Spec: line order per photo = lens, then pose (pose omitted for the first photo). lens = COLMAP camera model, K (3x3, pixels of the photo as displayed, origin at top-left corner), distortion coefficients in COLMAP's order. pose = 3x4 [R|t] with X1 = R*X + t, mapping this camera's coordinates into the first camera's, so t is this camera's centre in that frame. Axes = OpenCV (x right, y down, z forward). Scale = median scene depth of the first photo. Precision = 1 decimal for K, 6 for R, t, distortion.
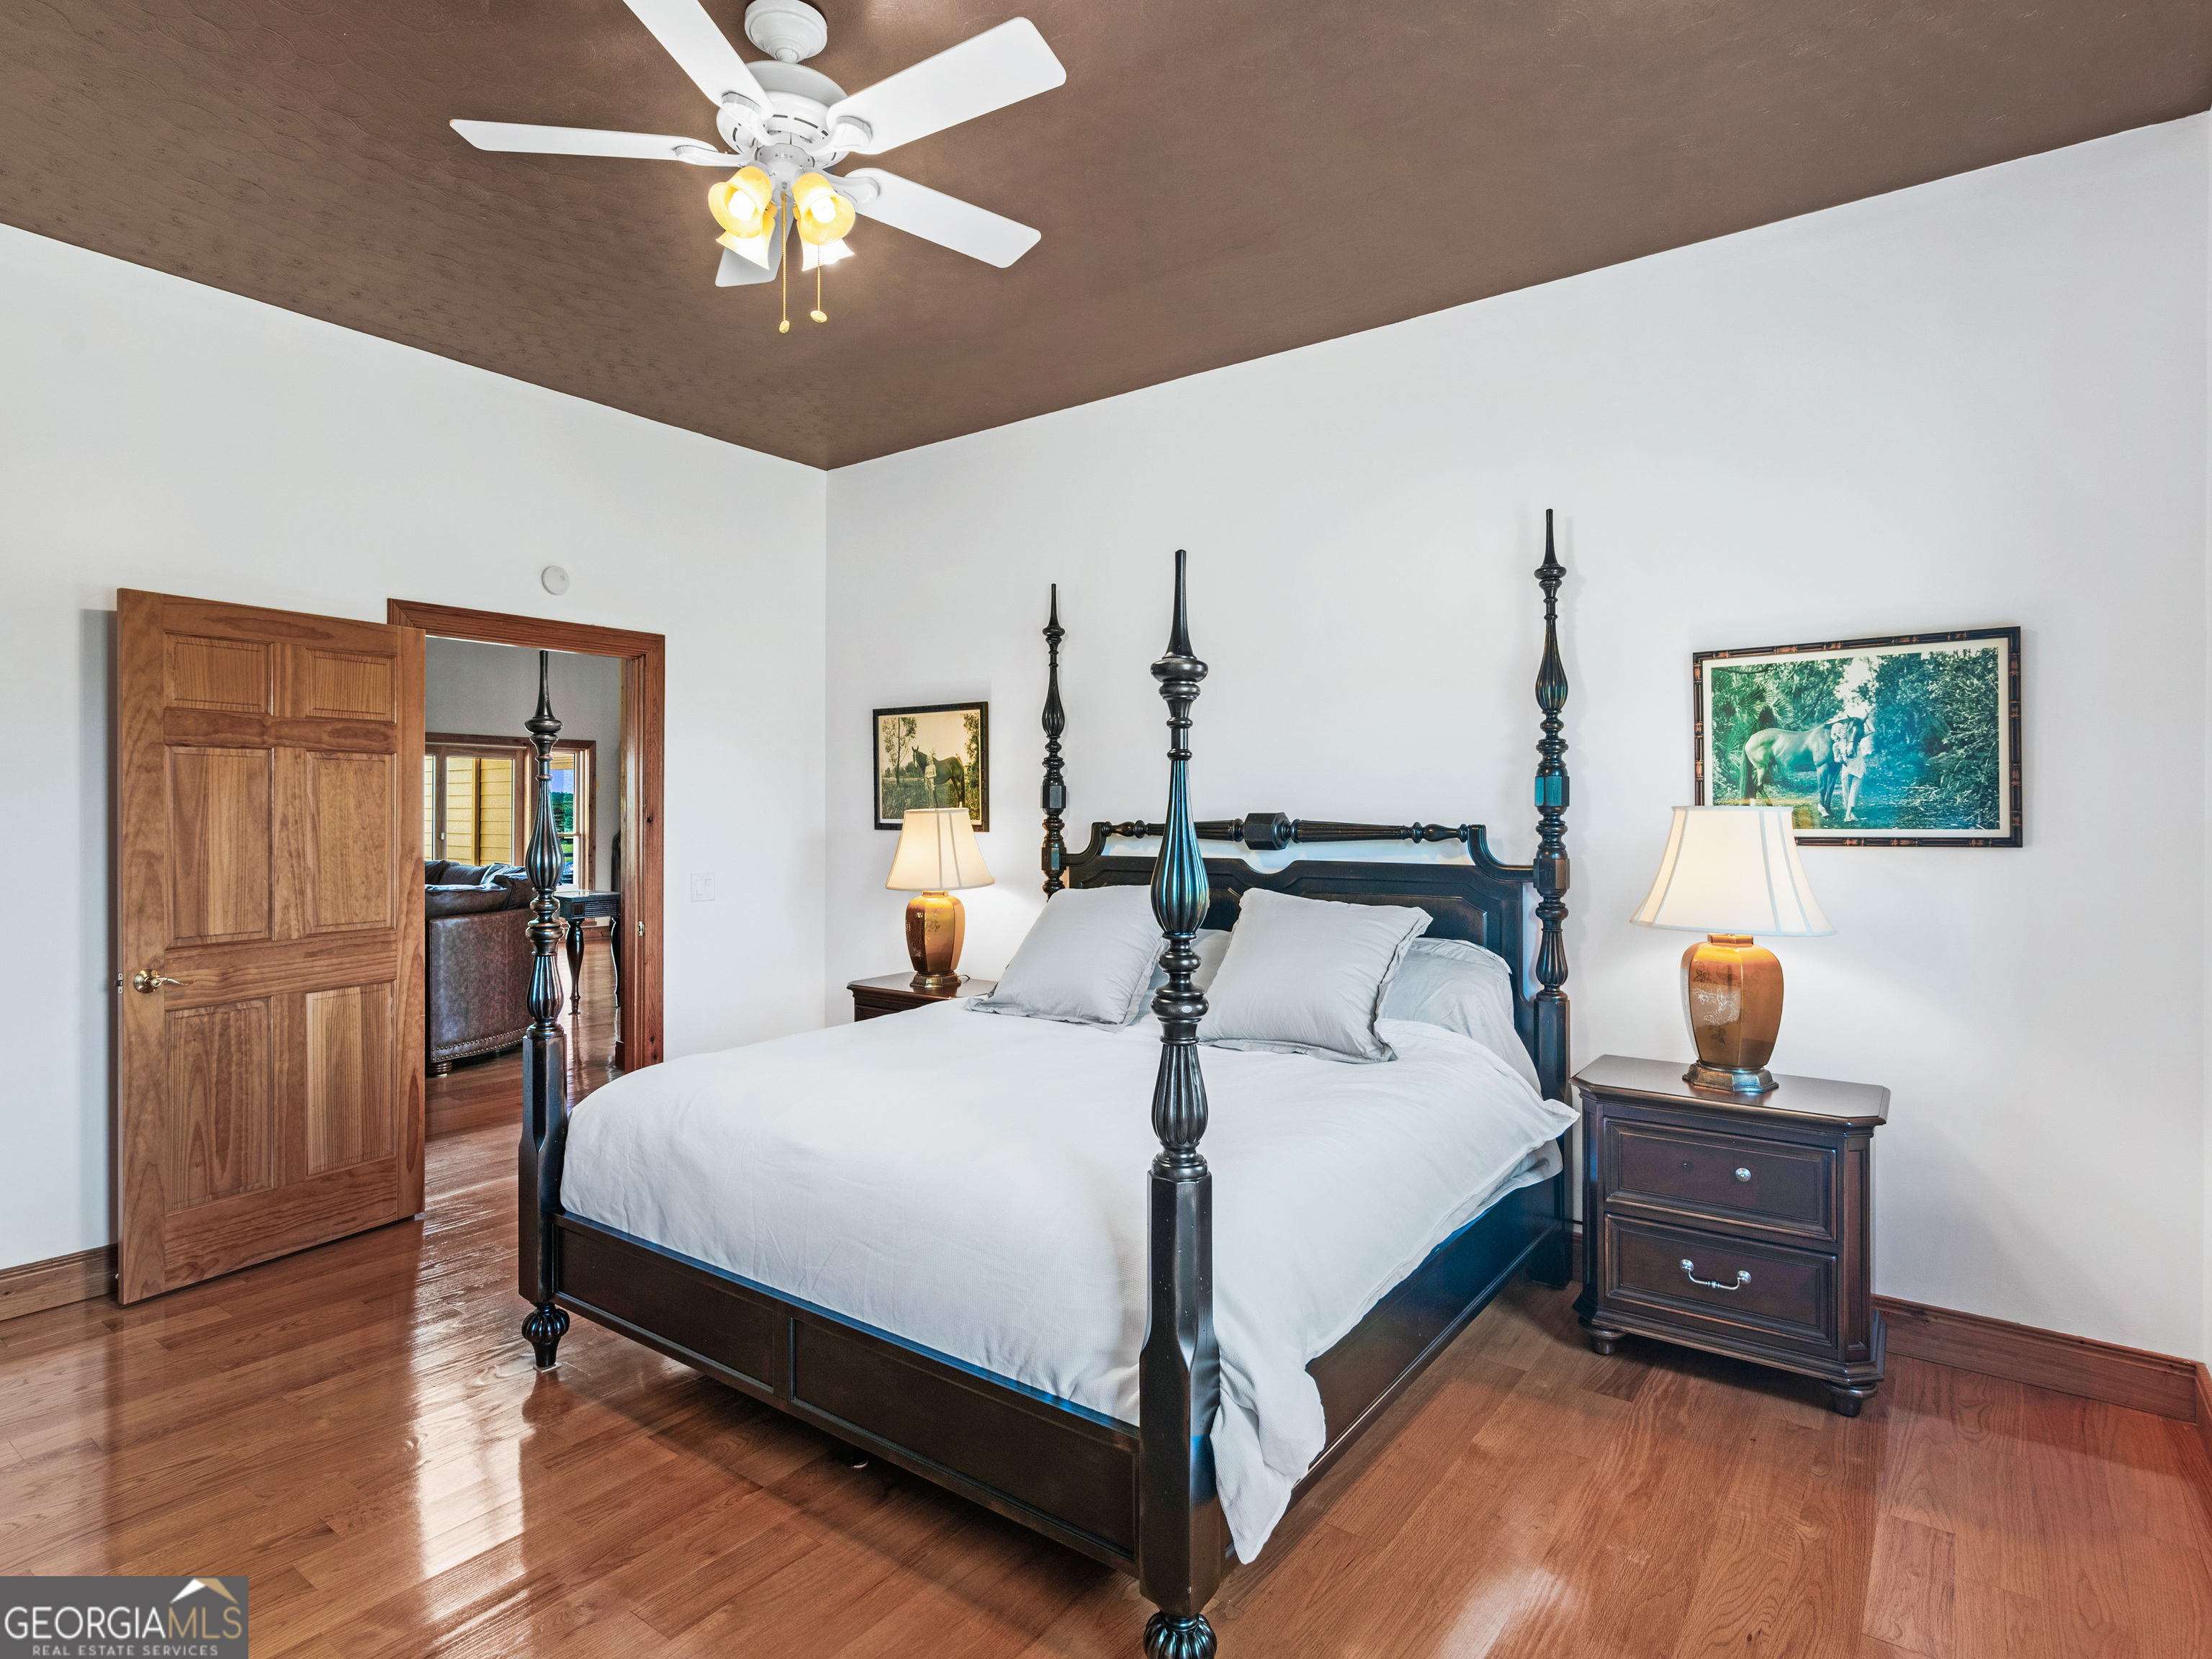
lens RADIAL K [[1178.6, 0, 1054.1], [0, 1178.6, 854.2], [0, 0, 1]] dist [0.027430, -0.000302]
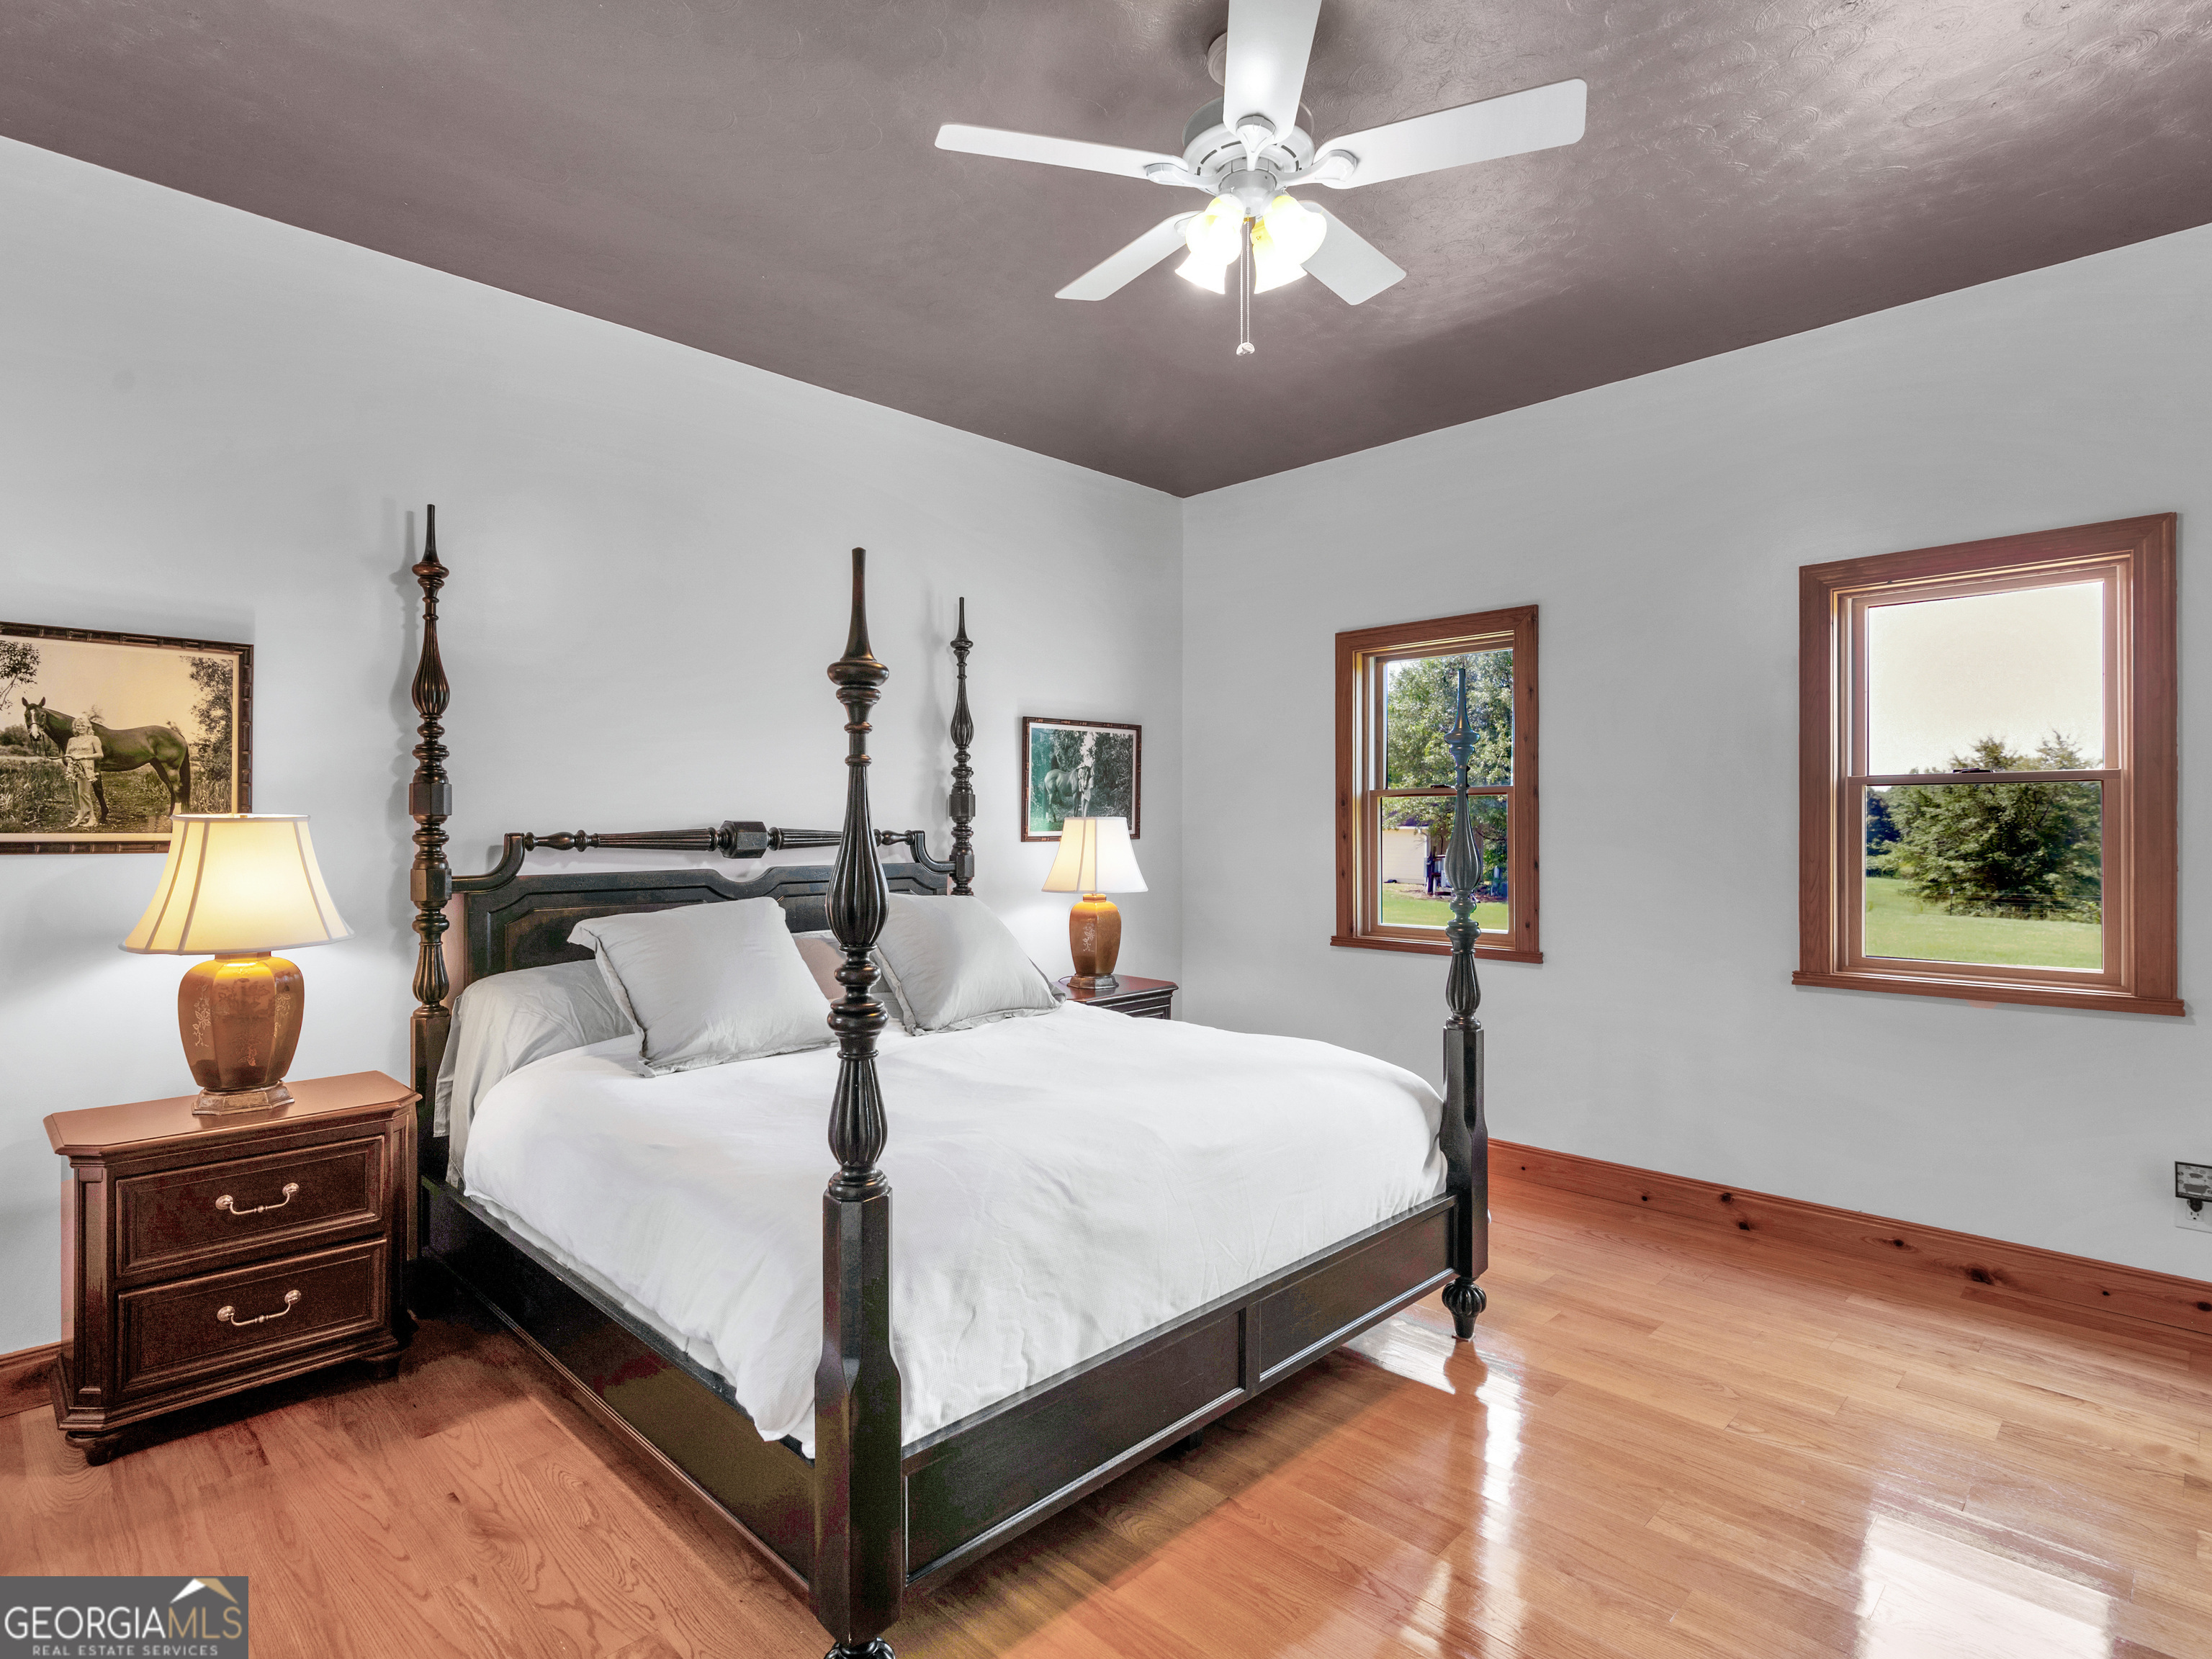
lens RADIAL K [[1139.1, 0, 1111.3], [0, 1139.1, 822.5], [0, 0, 1]] dist [-0.006947, -0.000054]
pose [[0.117505, -0.002290, 0.993070, -0.845281], [0.035771, 0.999358, -0.001928, -0.024748], [-0.992428, 0.035749, 0.117512, 0.678348]]
